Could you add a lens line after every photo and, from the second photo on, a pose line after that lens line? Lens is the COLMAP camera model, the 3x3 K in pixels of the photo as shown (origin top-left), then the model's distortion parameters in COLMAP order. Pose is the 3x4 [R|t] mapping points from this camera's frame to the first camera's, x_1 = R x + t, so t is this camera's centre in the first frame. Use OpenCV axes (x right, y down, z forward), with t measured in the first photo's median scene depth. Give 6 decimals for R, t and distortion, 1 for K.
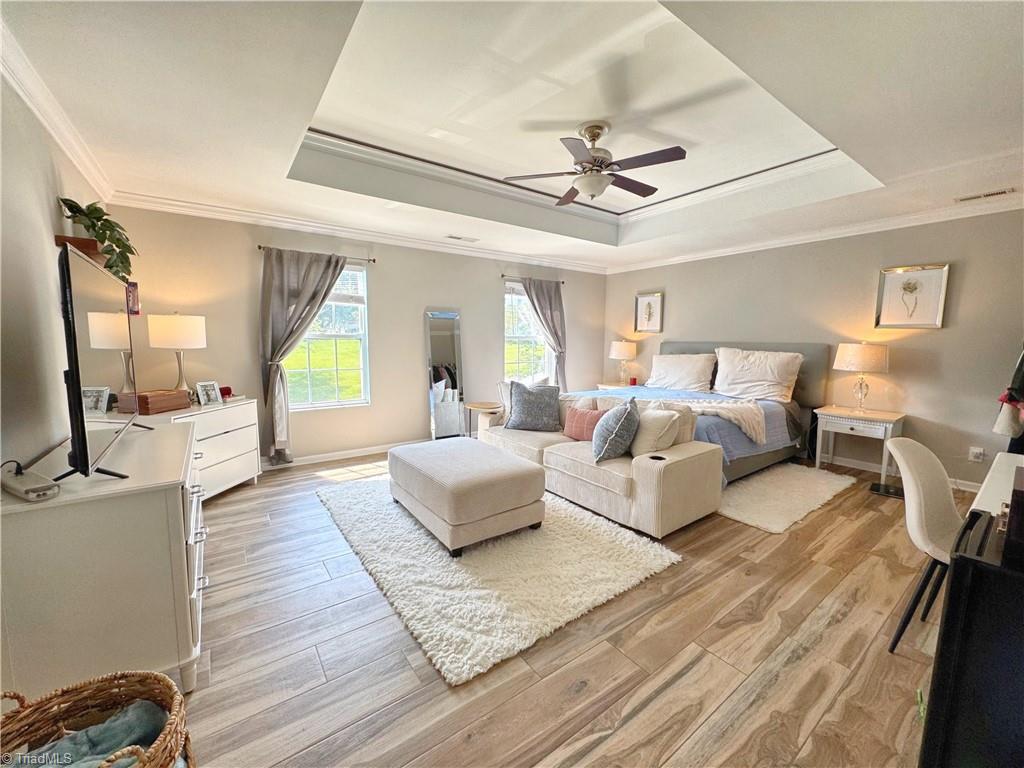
lens RADIAL K [[409.6, 0, 510.9], [0, 409.6, 385.4], [0, 0, 1]] dist [-0.005098, 0.000533]
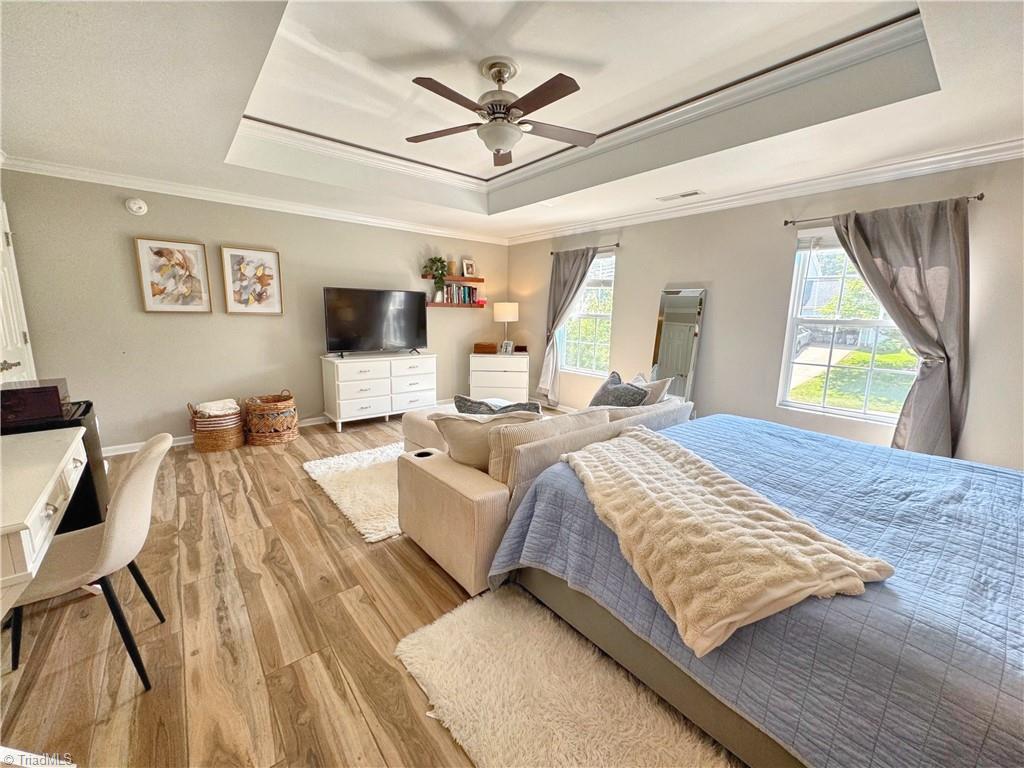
lens RADIAL K [[409.6, 0, 511.4], [0, 409.6, 380.7], [0, 0, 1]] dist [-0.005098, 0.000533]
pose [[0.059679, 0.162843, -0.984845, 1.592887], [-0.130246, 0.979440, 0.154057, -0.181334], [0.989684, 0.119078, 0.079662, 1.438056]]
